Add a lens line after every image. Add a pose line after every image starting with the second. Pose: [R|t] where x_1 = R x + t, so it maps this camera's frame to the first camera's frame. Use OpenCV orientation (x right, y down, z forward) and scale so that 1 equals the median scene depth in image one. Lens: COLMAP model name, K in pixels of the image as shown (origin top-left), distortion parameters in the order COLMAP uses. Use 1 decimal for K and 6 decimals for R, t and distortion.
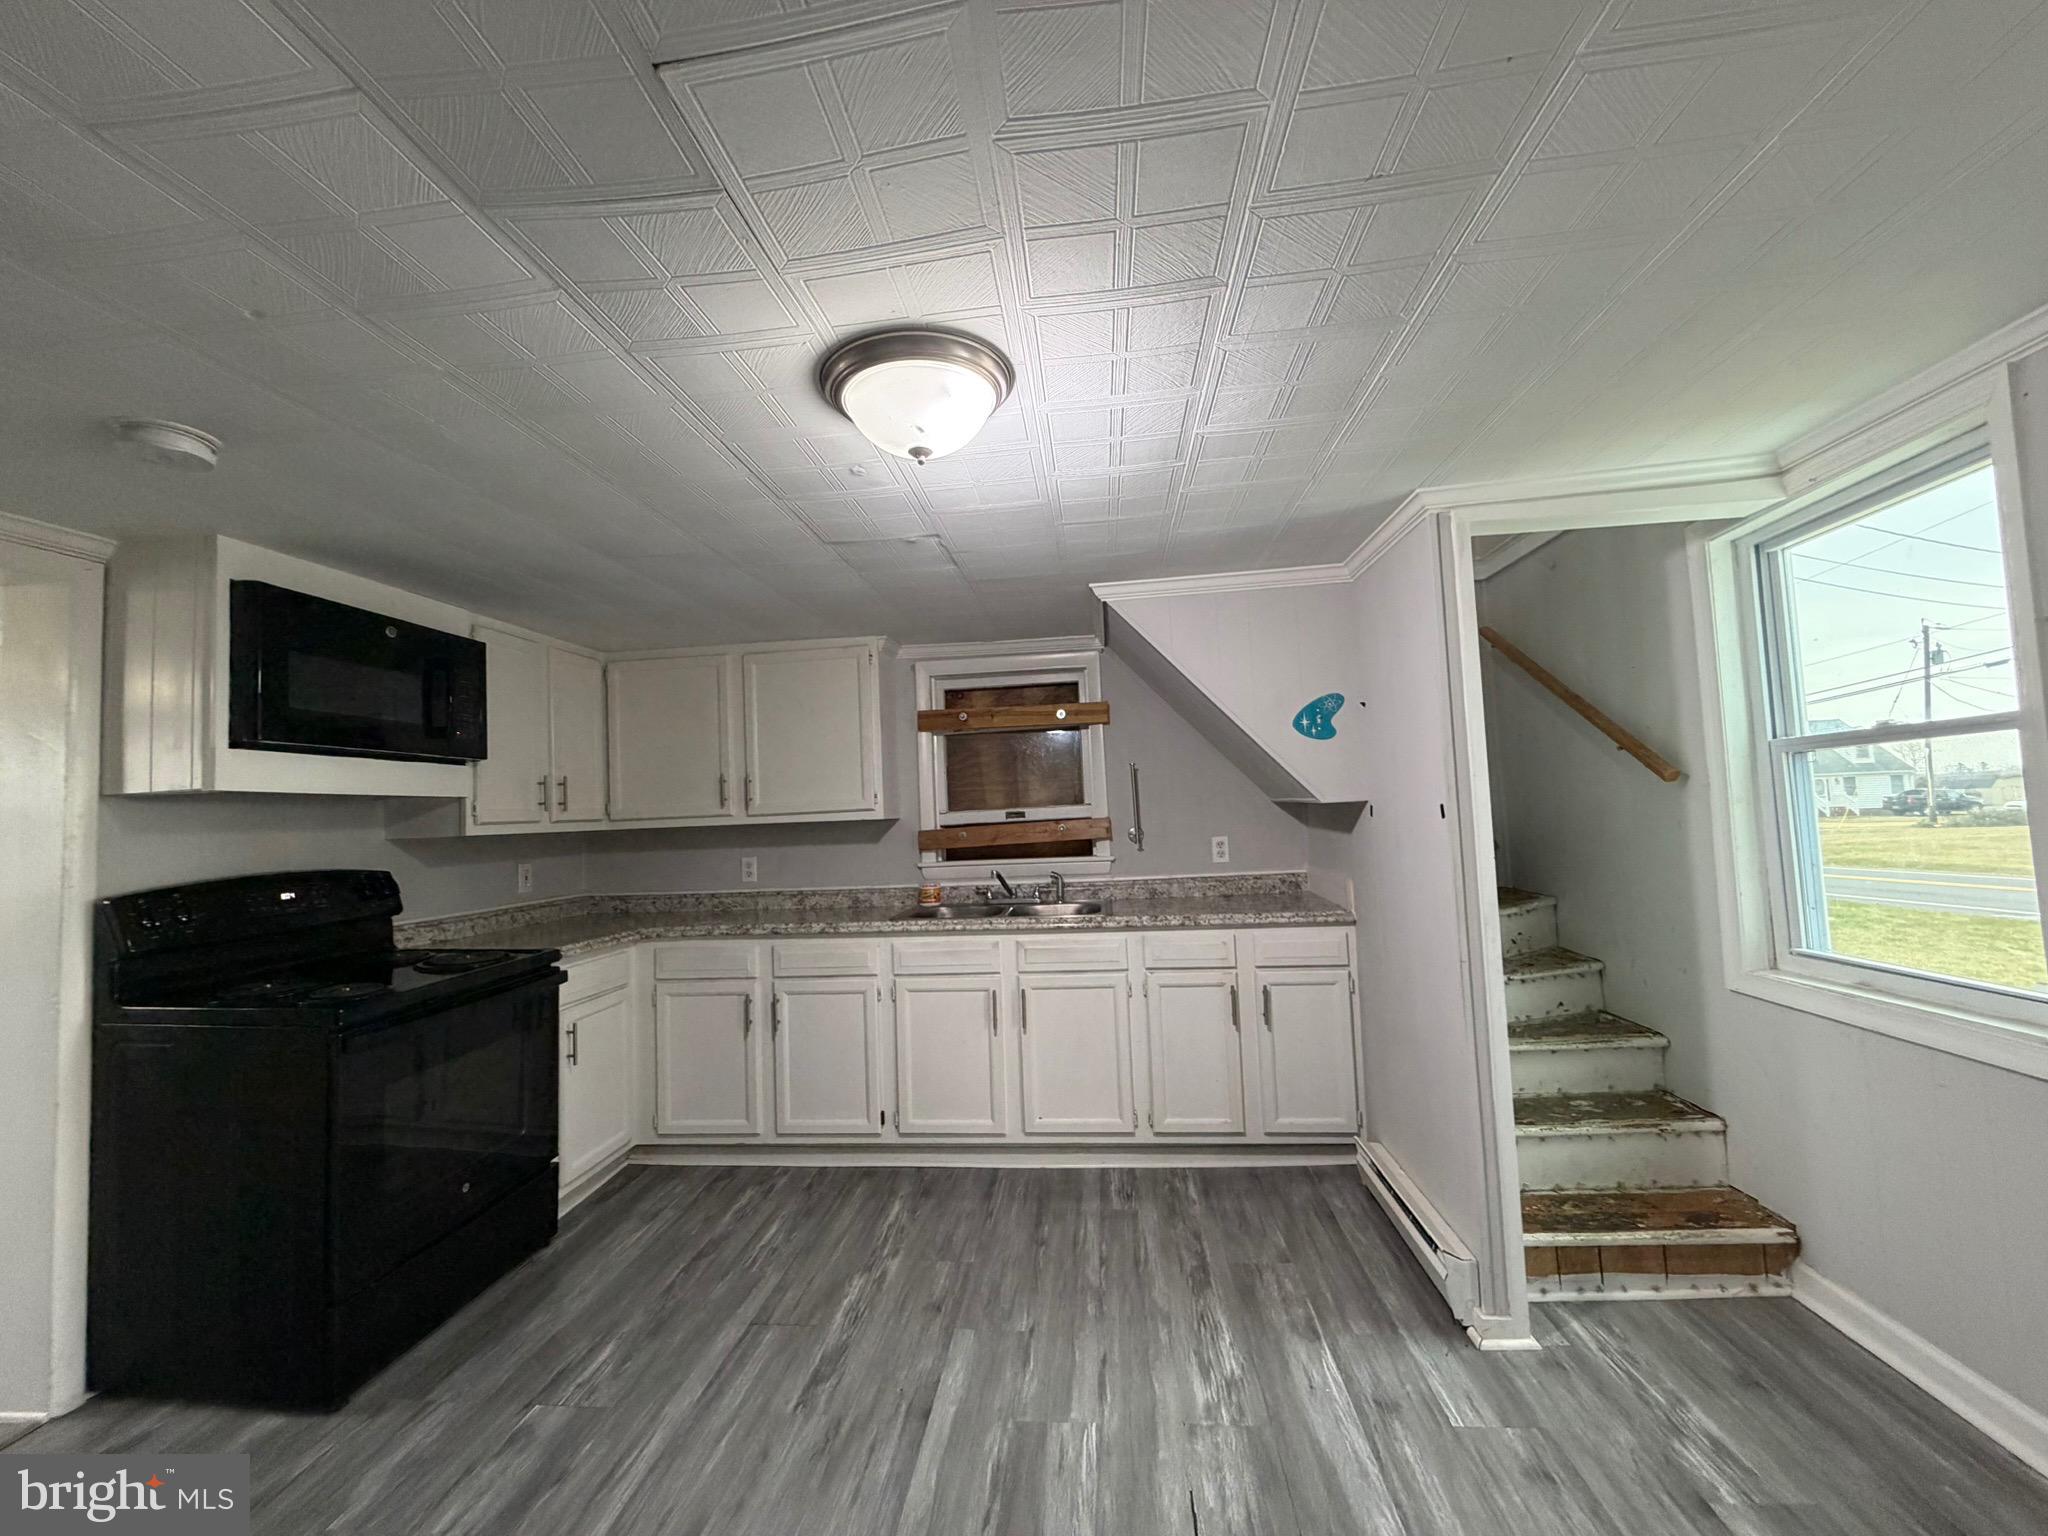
lens RADIAL K [[819.1, 0, 1015.6], [0, 819.1, 771.8], [0, 0, 1]] dist [0.000303, -0.000001]
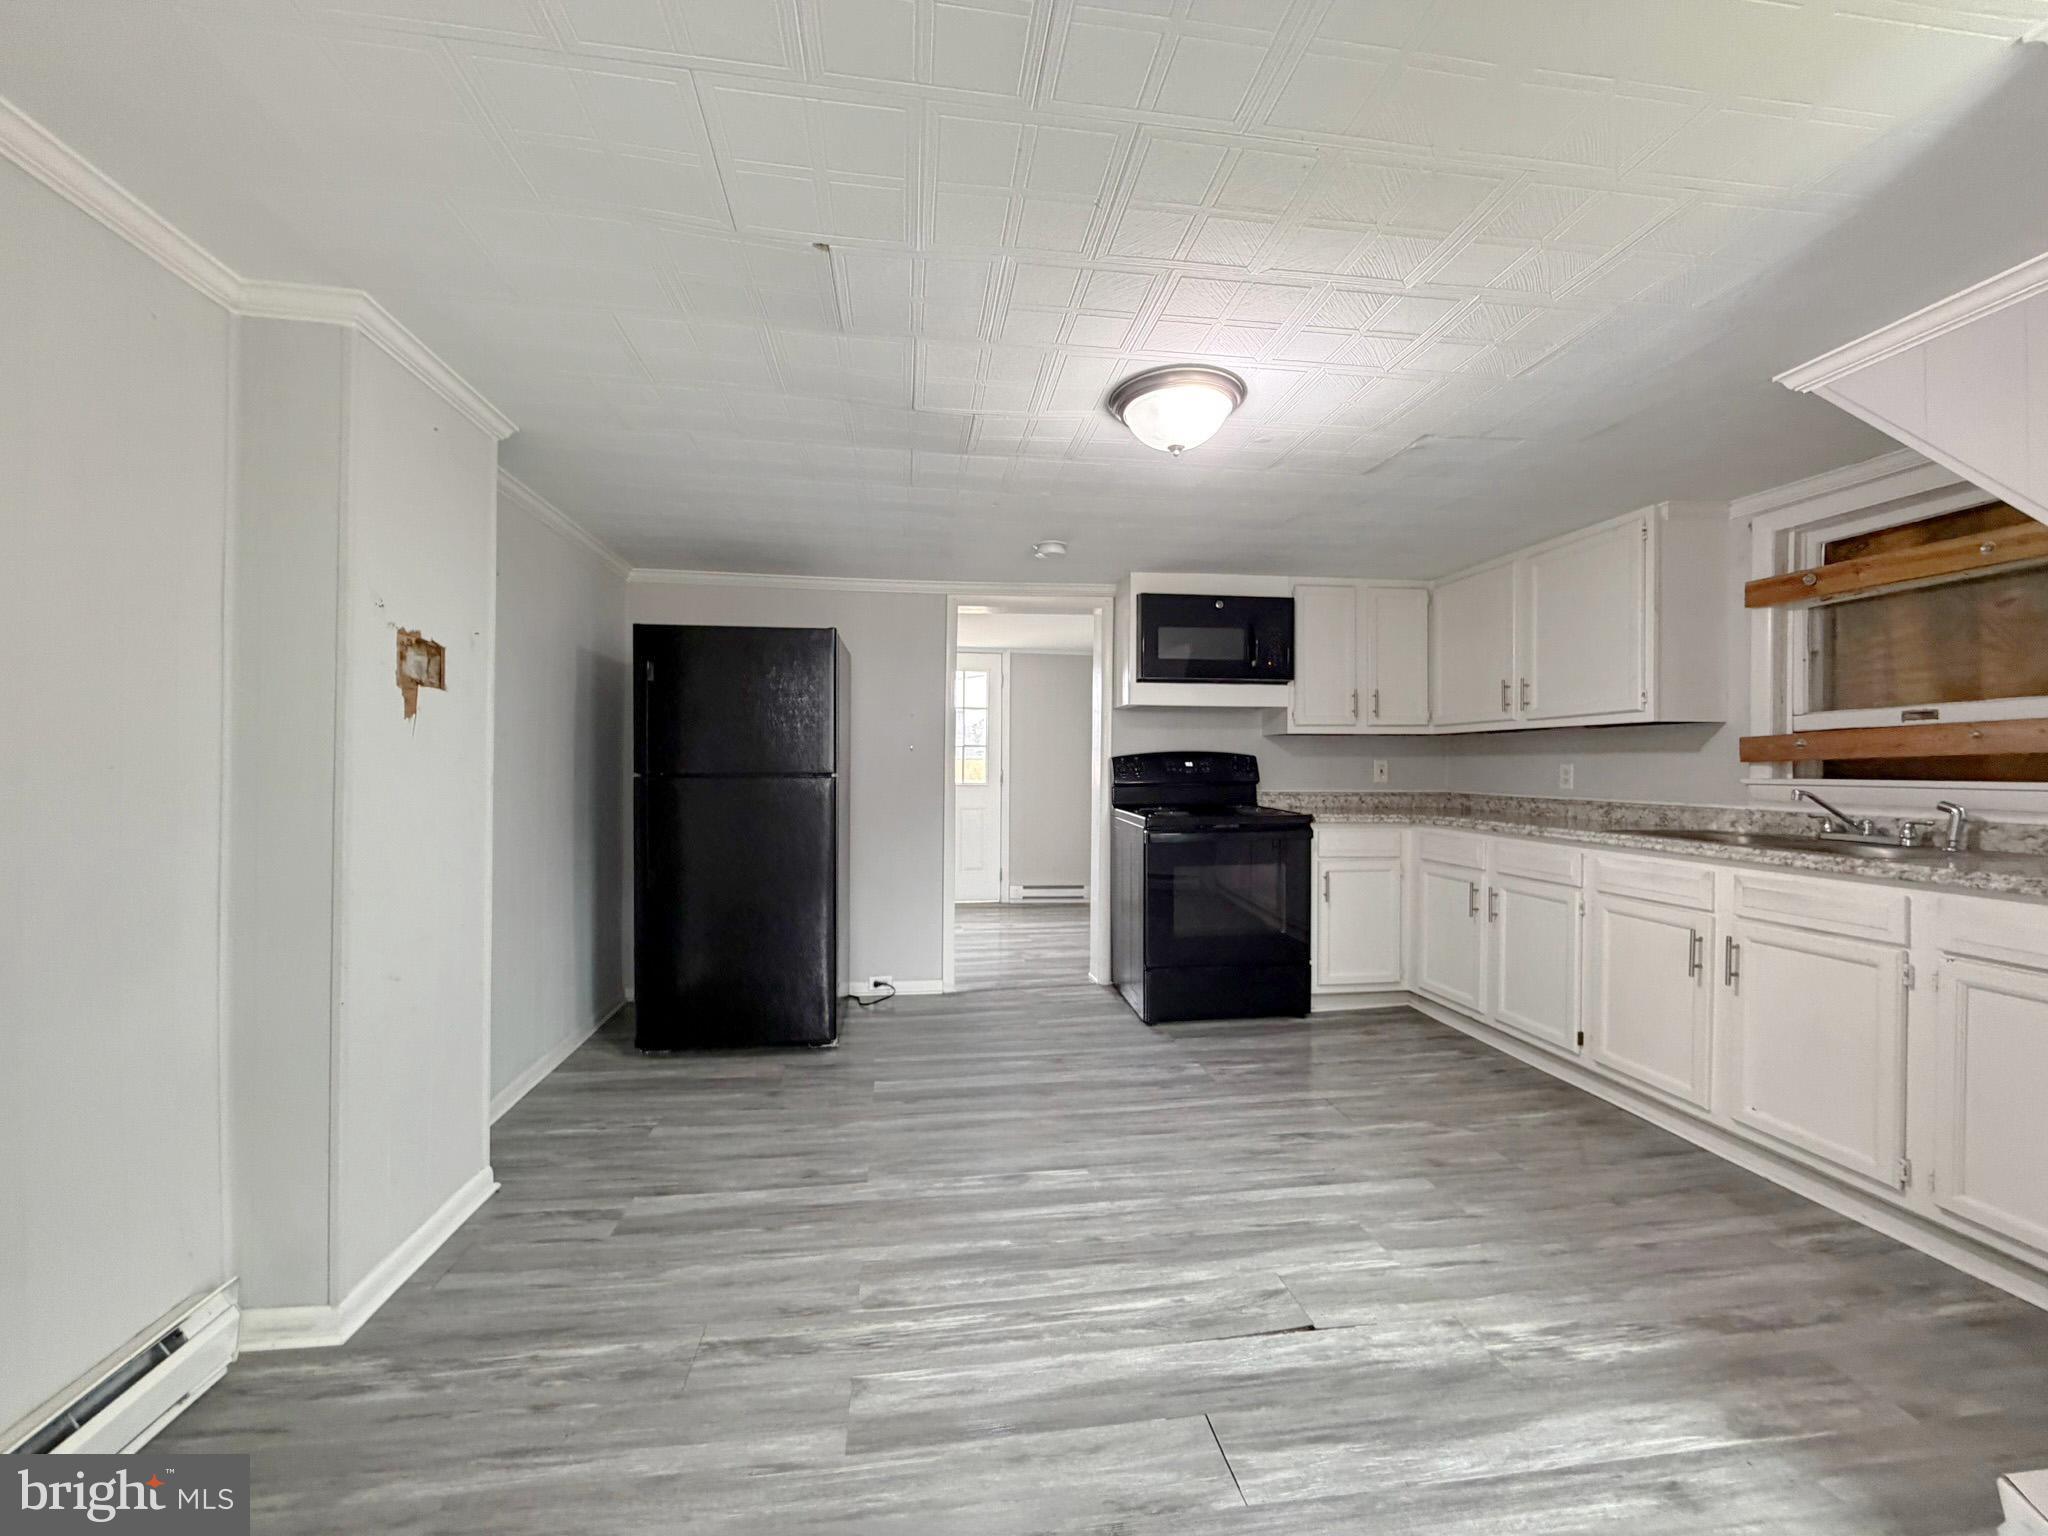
lens RADIAL K [[819.1, 0, 1015.6], [0, 819.1, 771.8], [0, 0, 1]] dist [0.000303, -0.000001]
pose [[0.239065, 0.048087, -0.969812, 0.703874], [0.039722, 0.997453, 0.059249, 0.045613], [0.970191, -0.052687, 0.236546, 0.205097]]
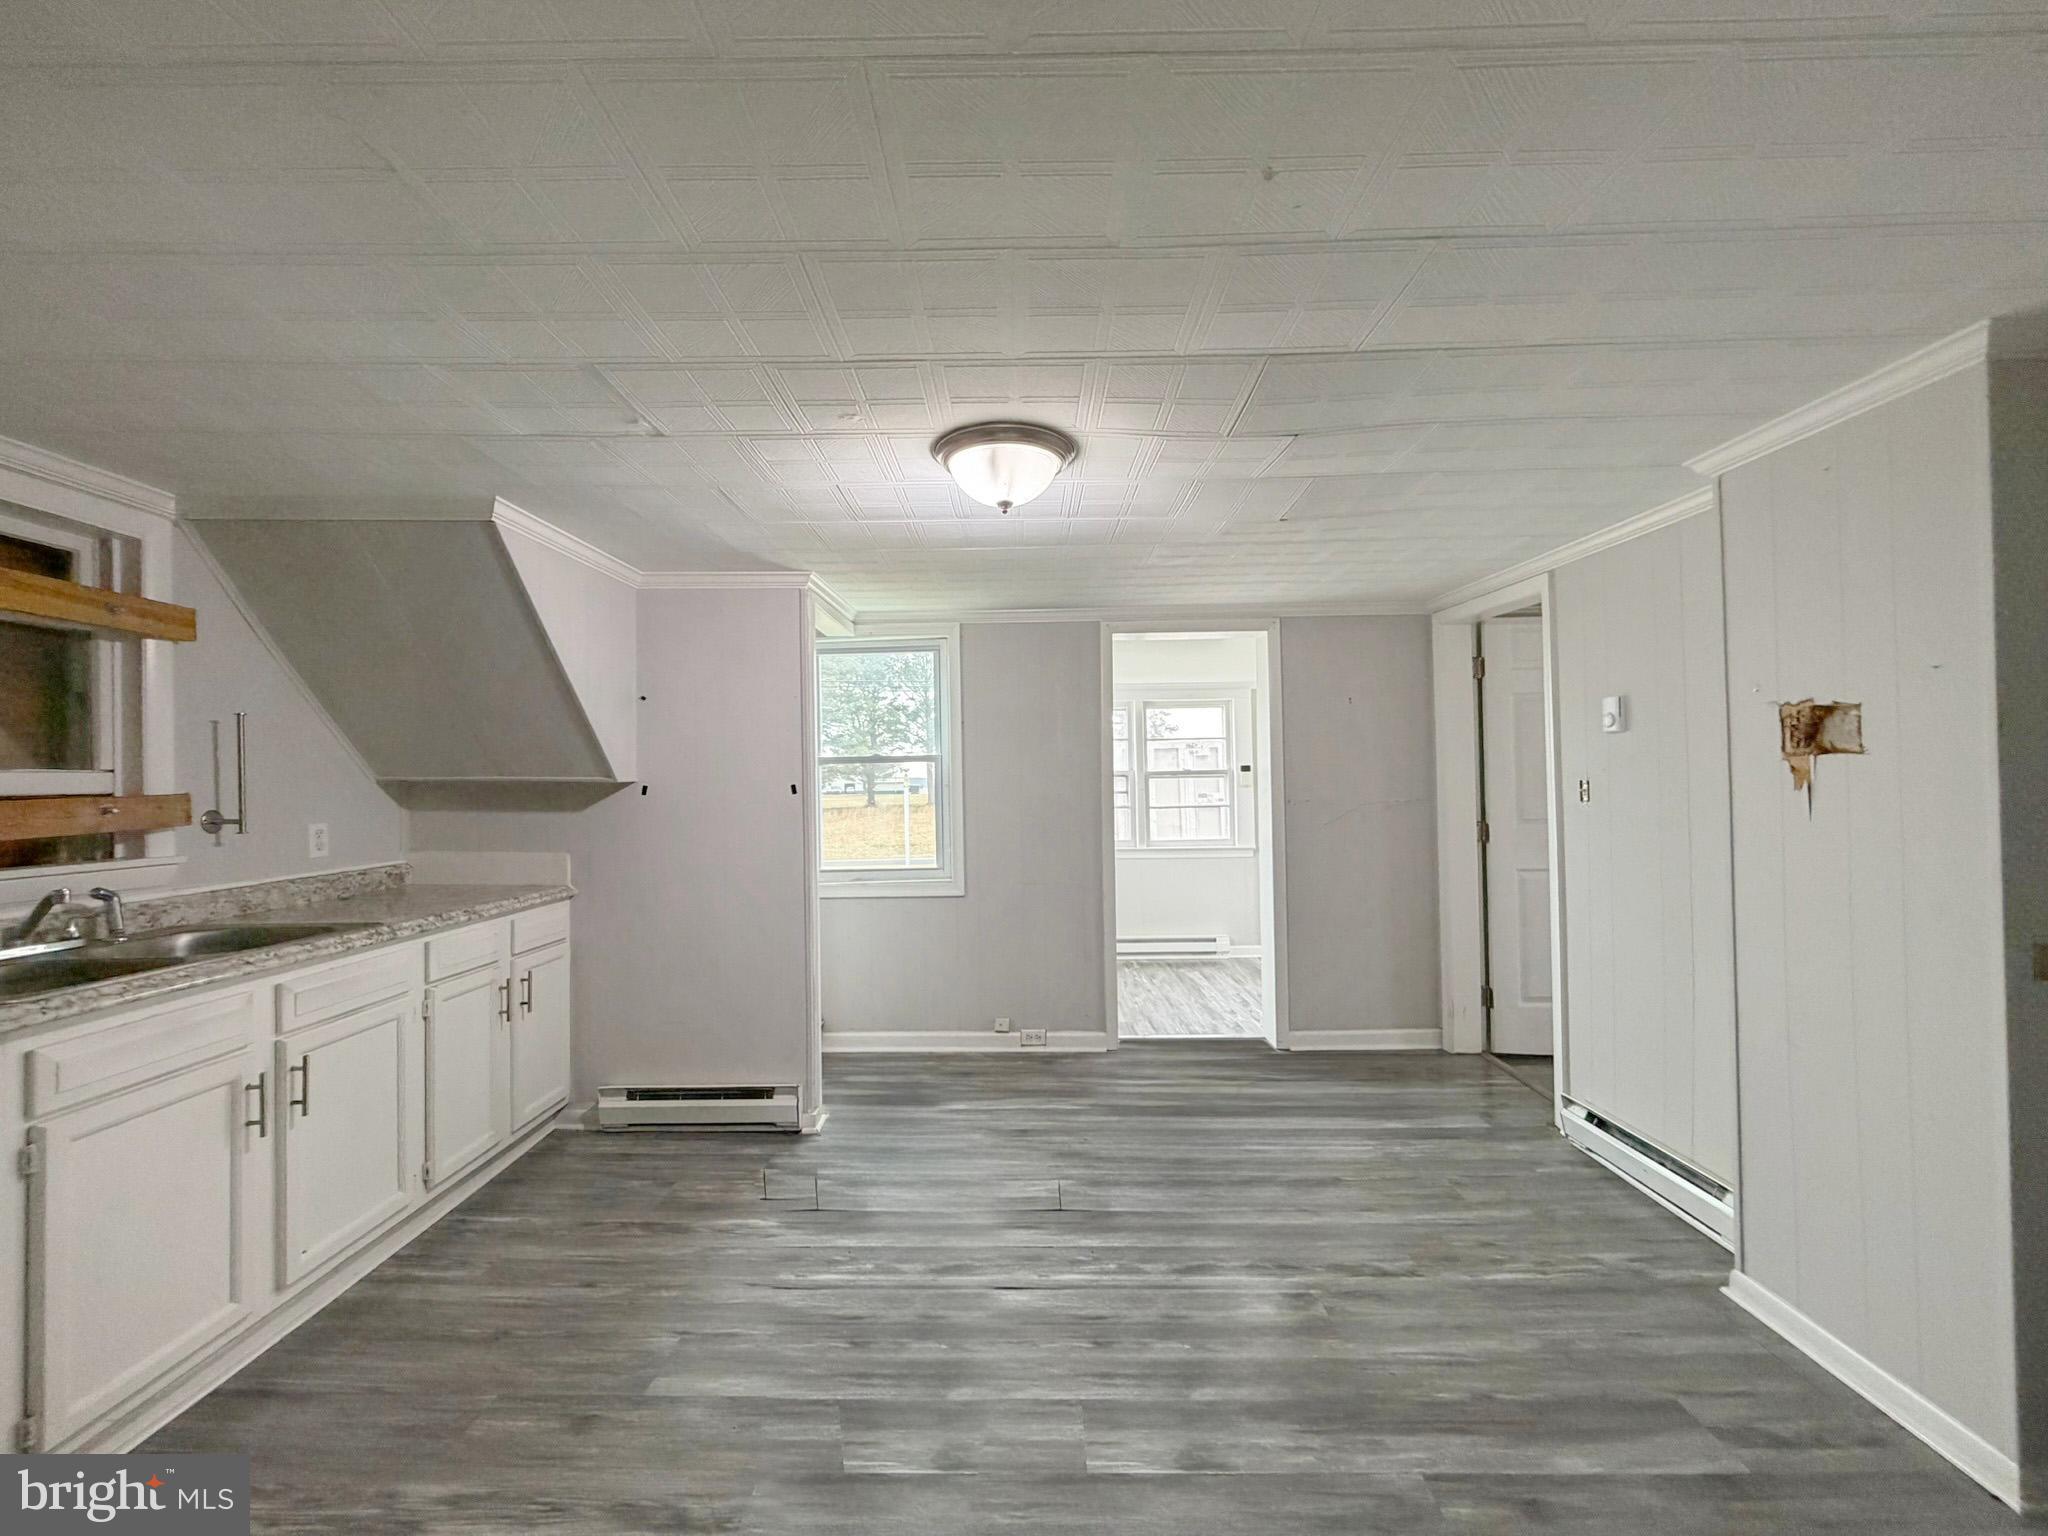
lens RADIAL K [[817.8, 0, 1016.1], [0, 817.8, 770.9], [0, 0, 1]] dist [0.000288, -0.000058]
pose [[-0.096971, 0.057289, 0.993637, -0.818086], [-0.039018, 0.997356, -0.061312, 0.075367], [-0.994522, -0.044715, -0.094479, 0.622194]]
